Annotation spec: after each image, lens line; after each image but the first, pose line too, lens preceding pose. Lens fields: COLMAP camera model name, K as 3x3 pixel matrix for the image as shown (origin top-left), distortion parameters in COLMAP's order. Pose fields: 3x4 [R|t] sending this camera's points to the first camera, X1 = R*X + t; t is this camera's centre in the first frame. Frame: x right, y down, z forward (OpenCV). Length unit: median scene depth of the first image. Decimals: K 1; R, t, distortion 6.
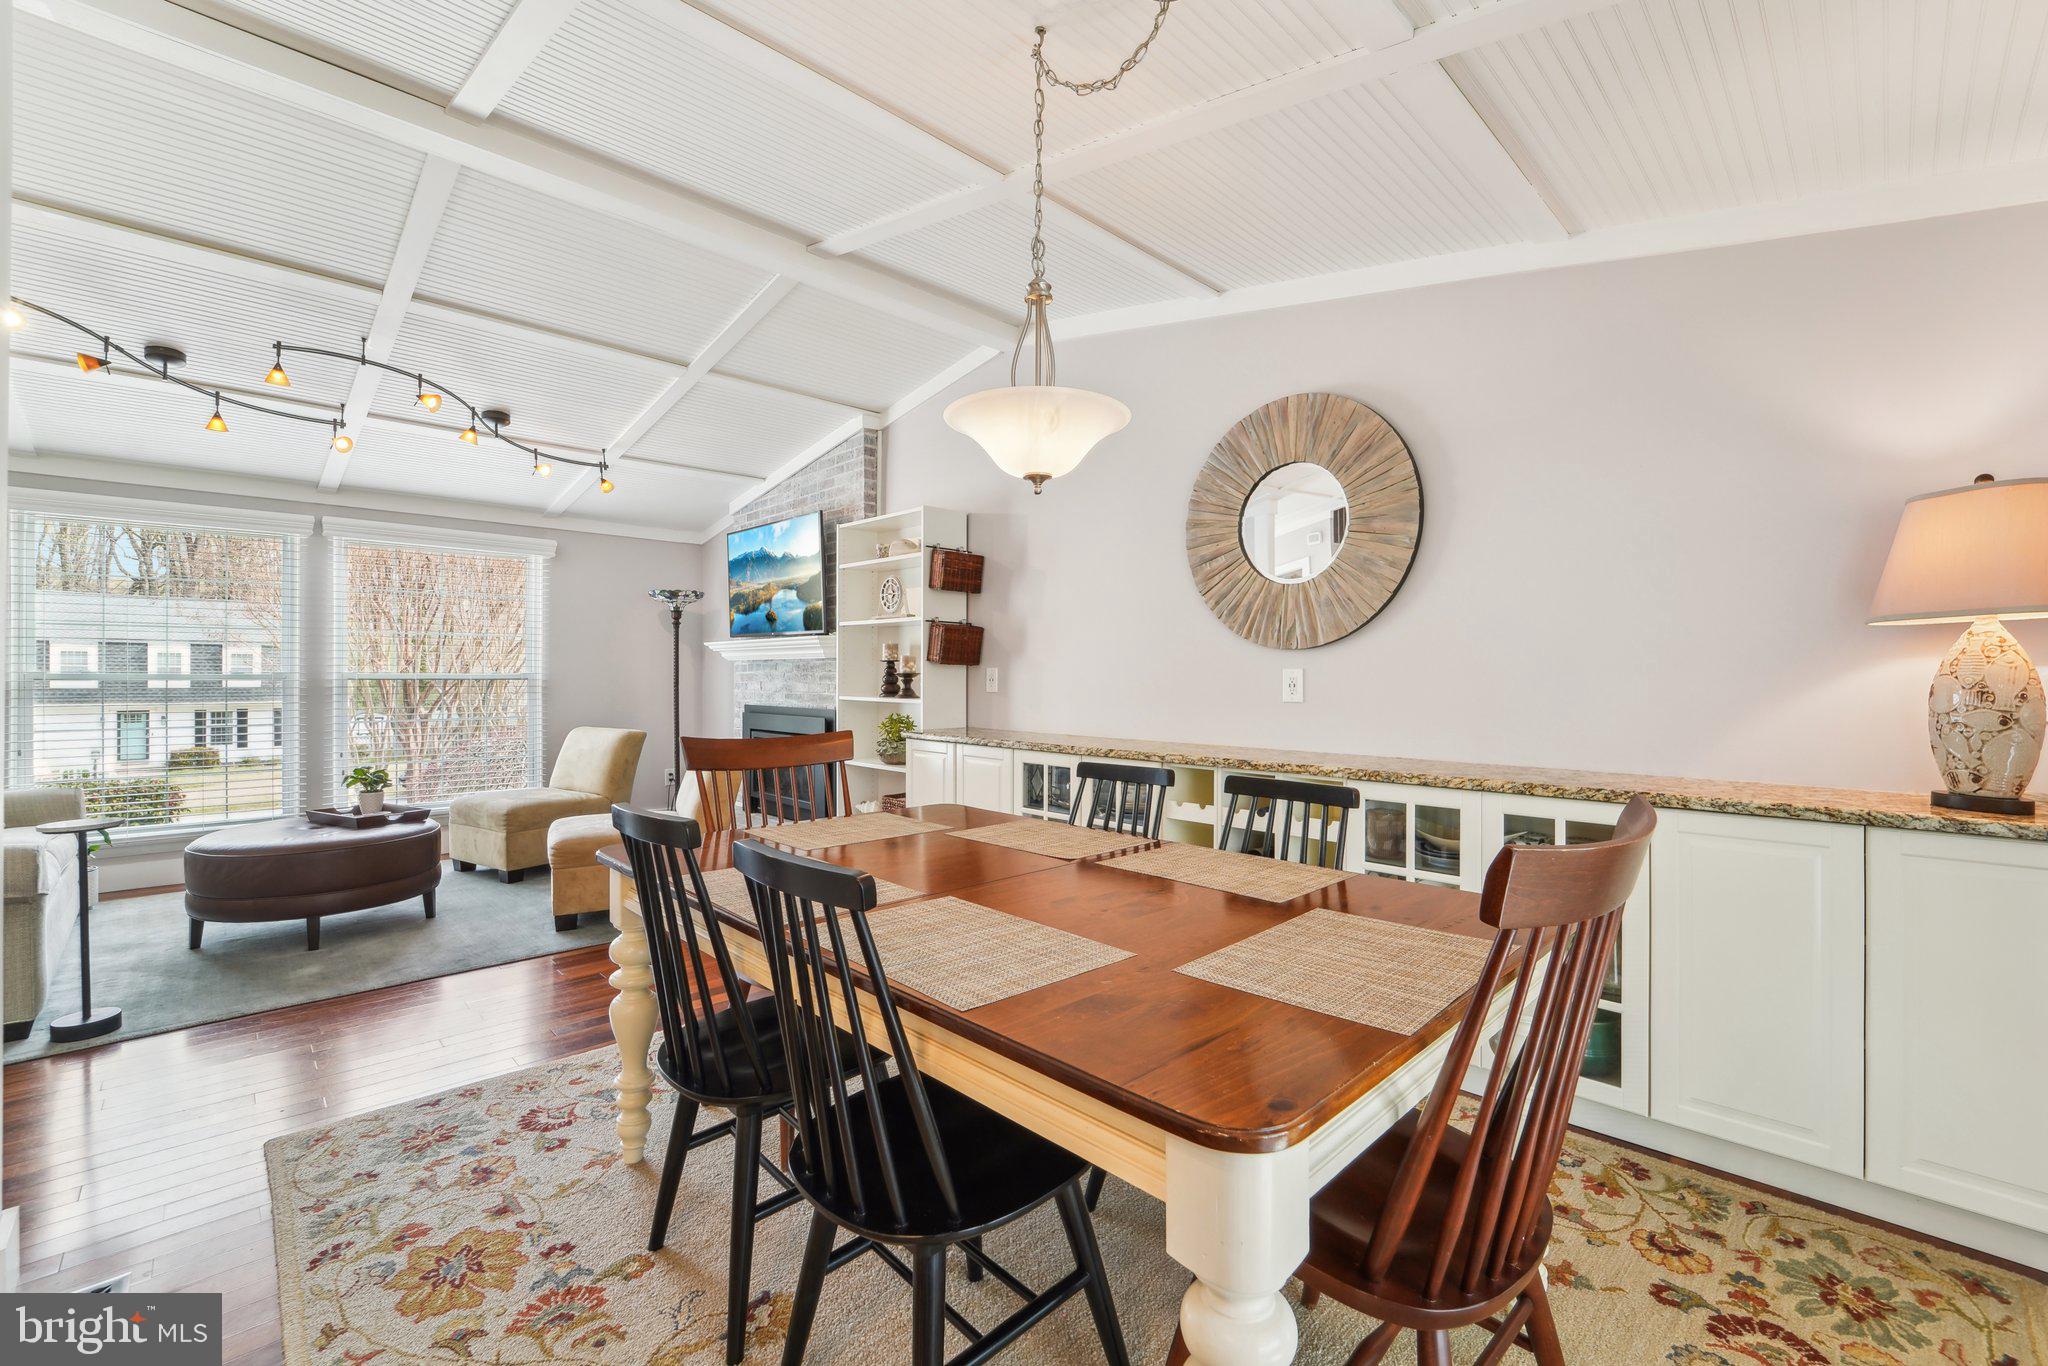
lens RADIAL K [[848.7, 0, 1025.5], [0, 848.7, 690.5], [0, 0, 1]] dist [-0.016077, -0.001509]
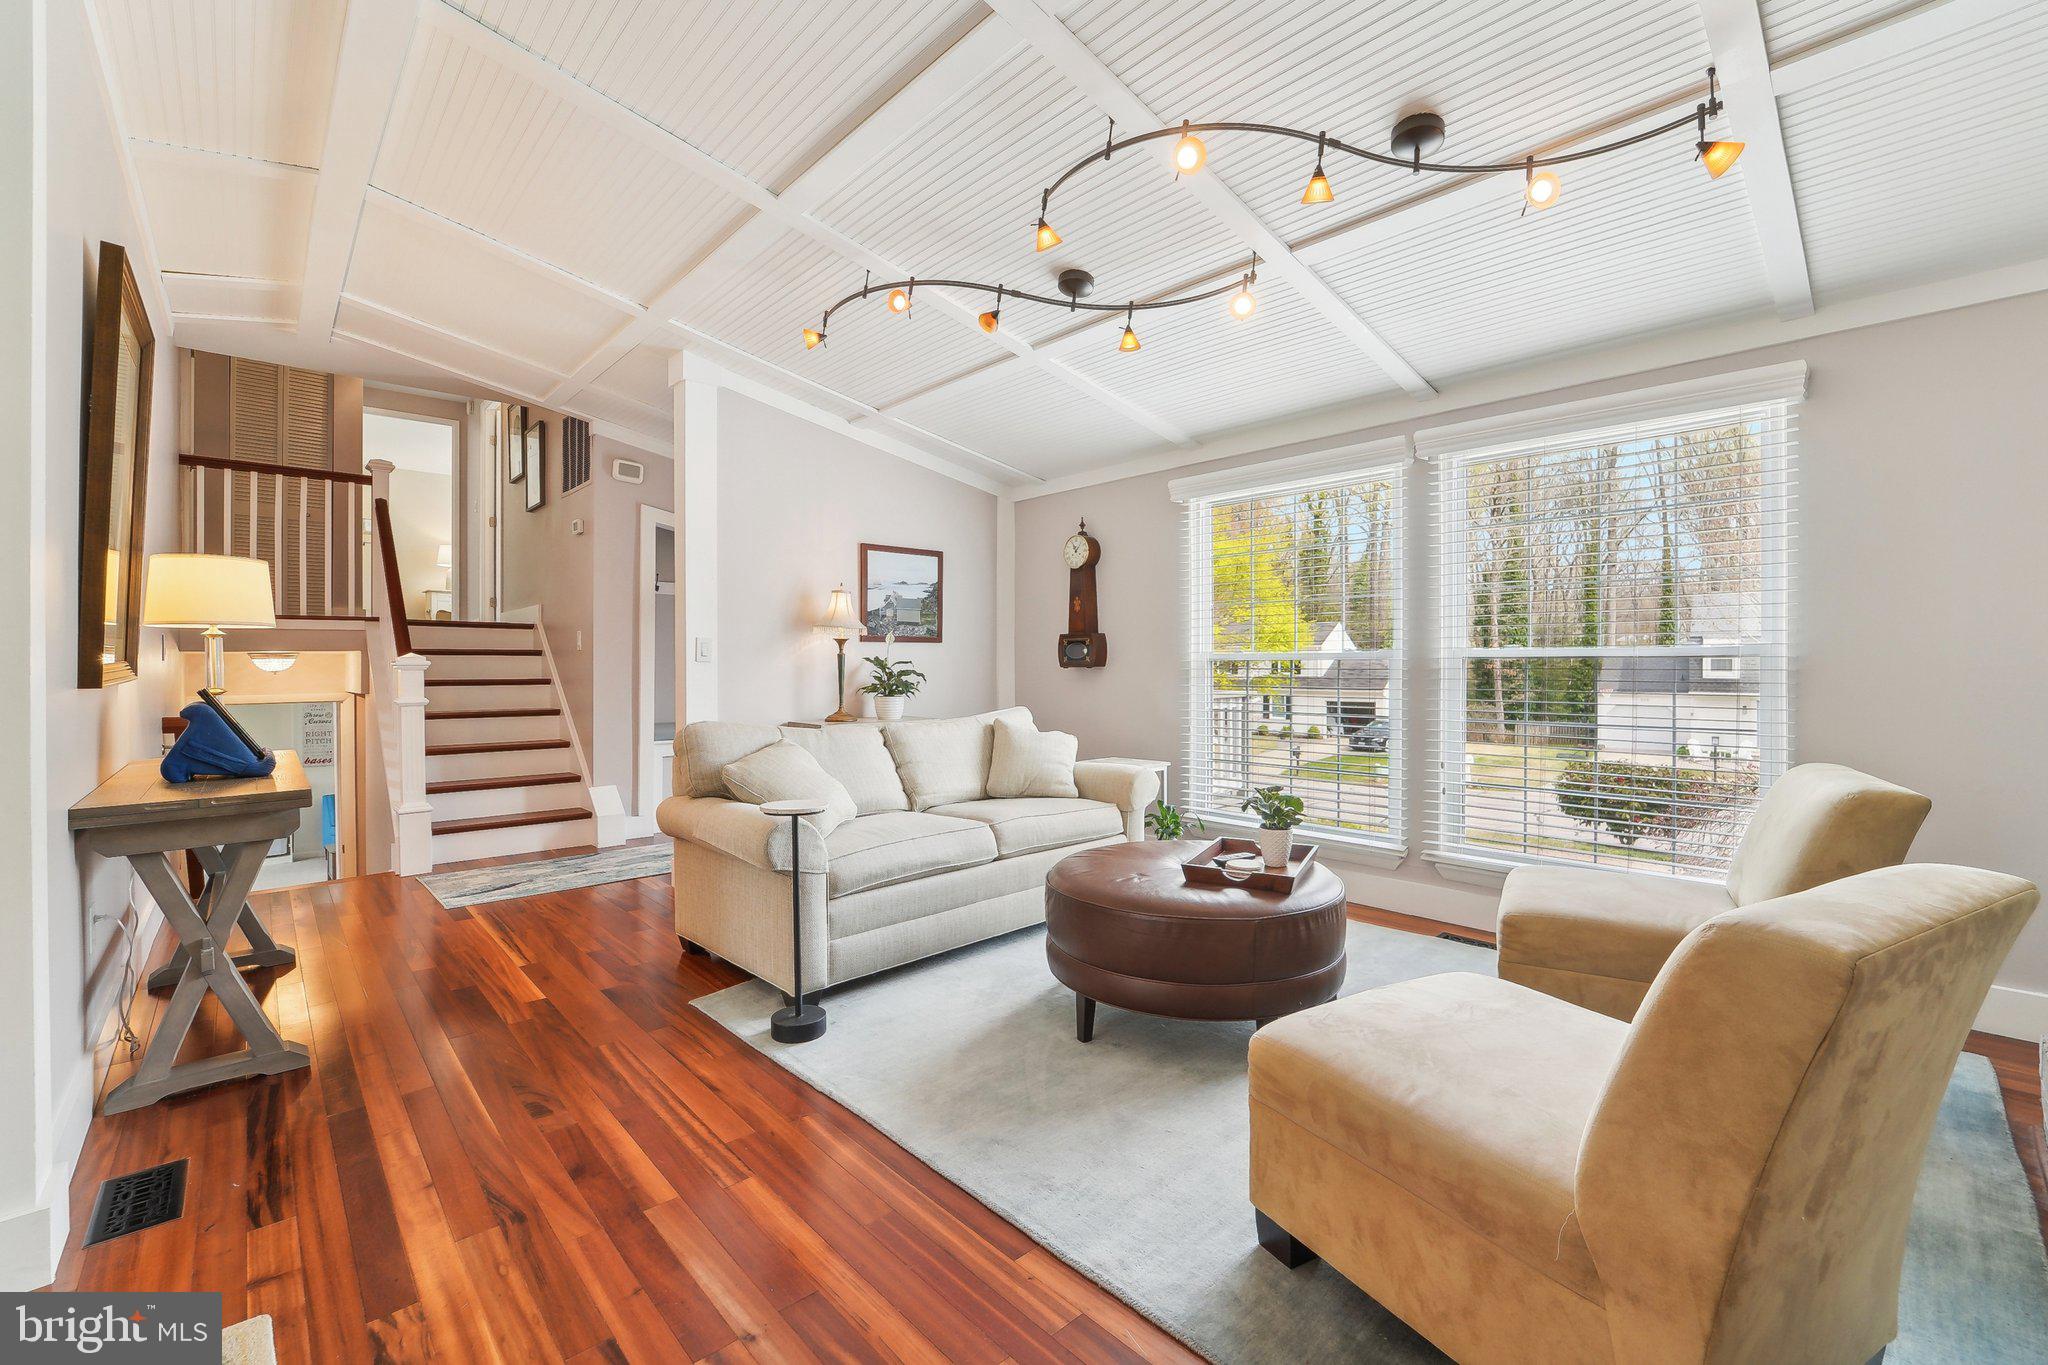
lens RADIAL K [[848.7, 0, 1028.3], [0, 848.7, 667.1], [0, 0, 1]] dist [-0.016077, -0.001509]
pose [[-0.007355, -0.001767, -0.999971, -0.108121], [-0.015194, 0.999883, -0.001655, 0.001100], [0.999858, 0.015181, -0.007381, 0.696440]]
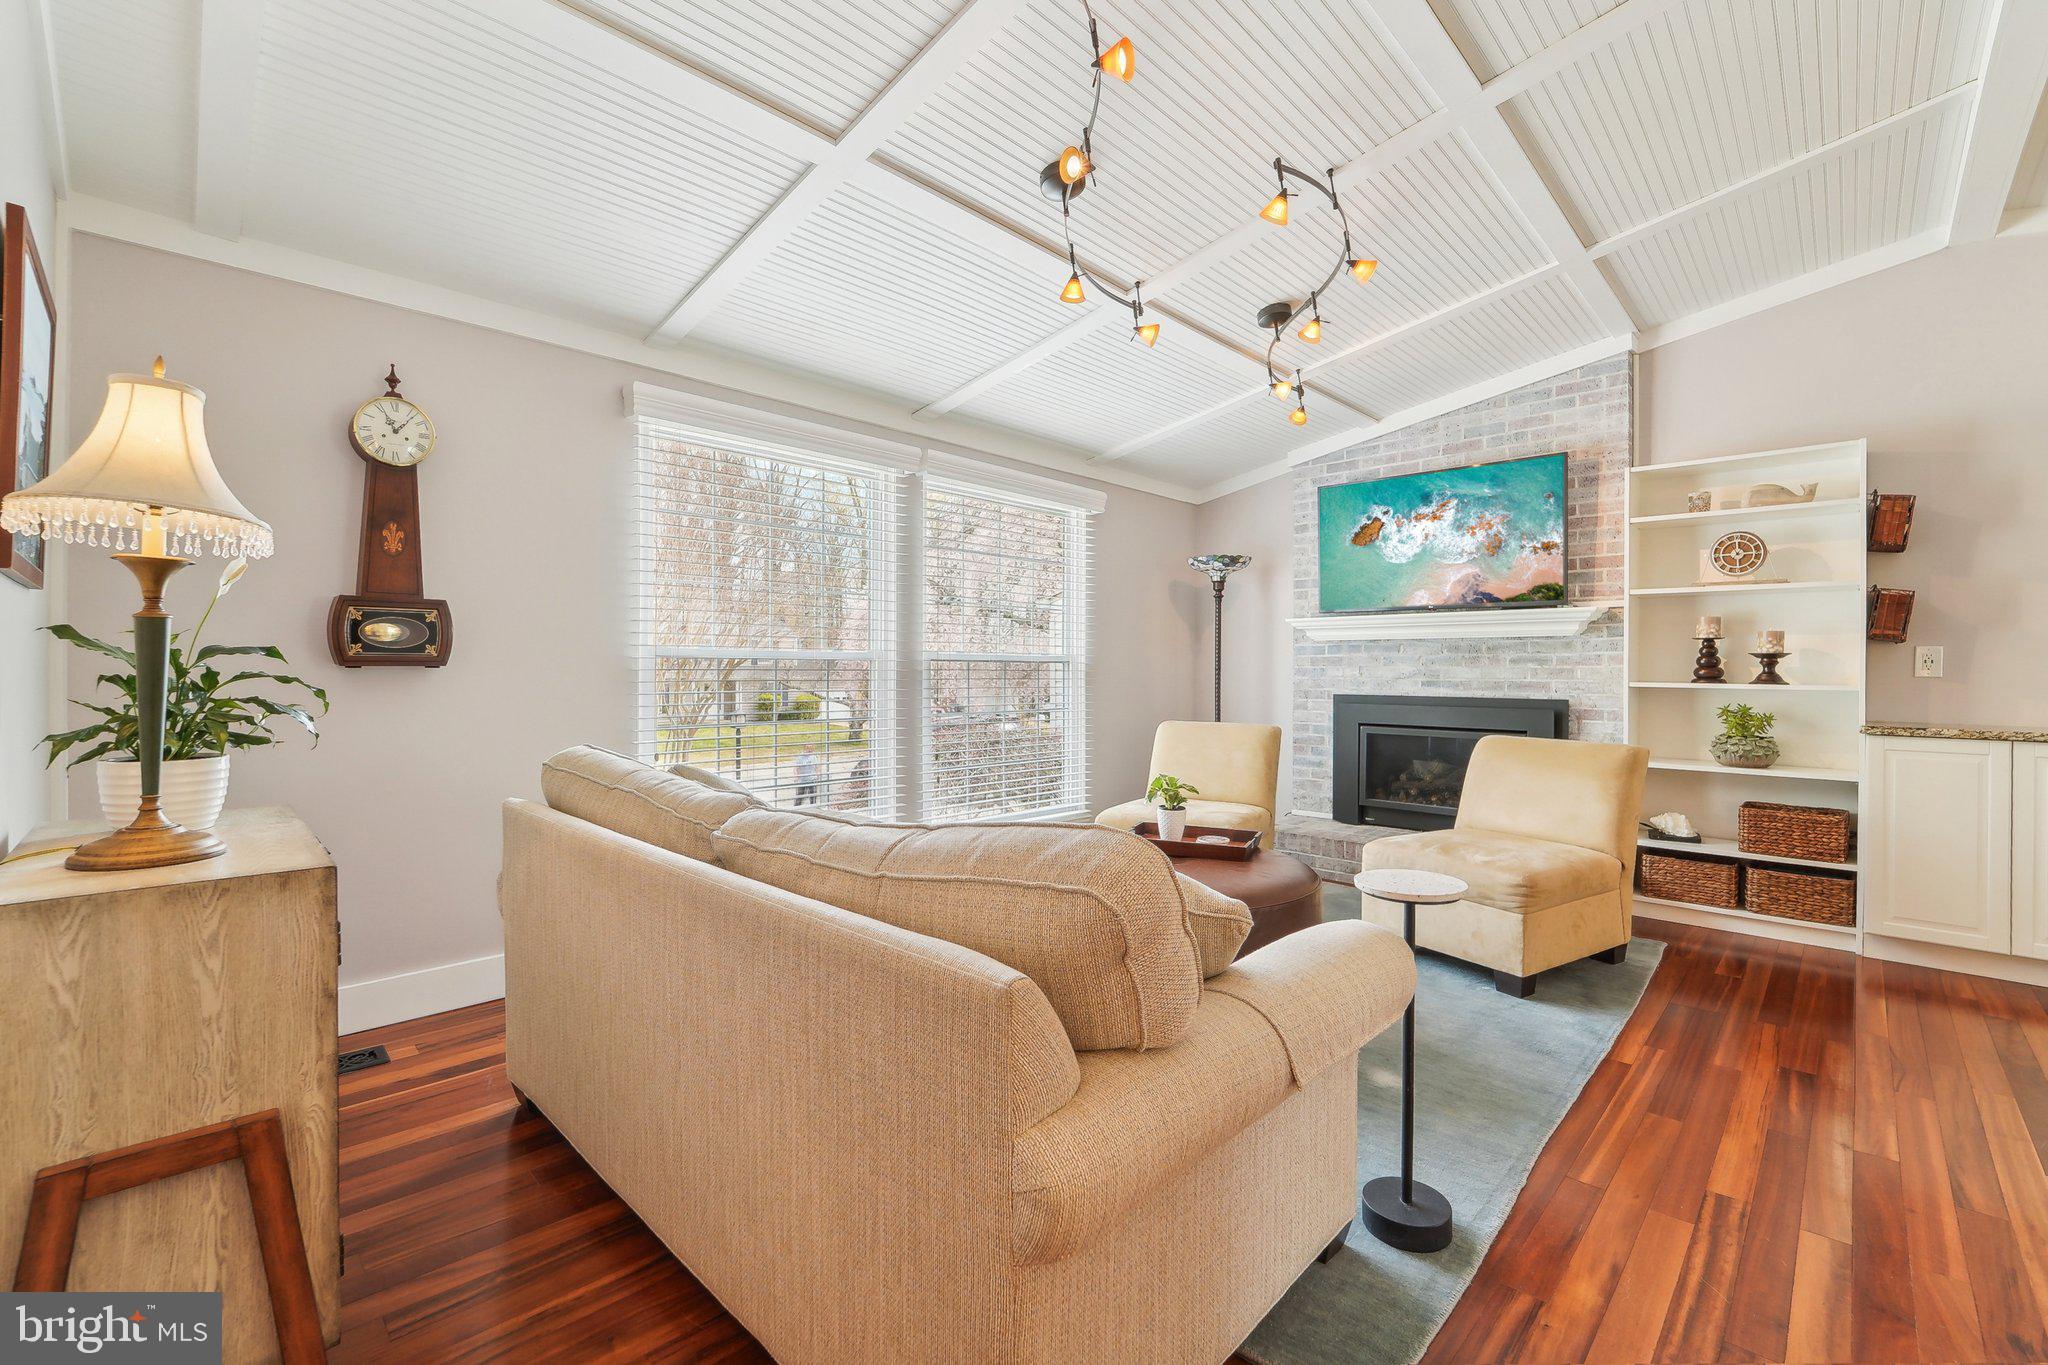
lens RADIAL K [[848.7, 0, 1034.8], [0, 848.7, 677.3], [0, 0, 1]] dist [-0.016077, -0.001509]
pose [[0.999425, 0.002268, 0.033827, -0.785368], [-0.002028, 0.999973, -0.007130, 0.008593], [-0.033842, 0.007057, 0.999402, 0.223819]]
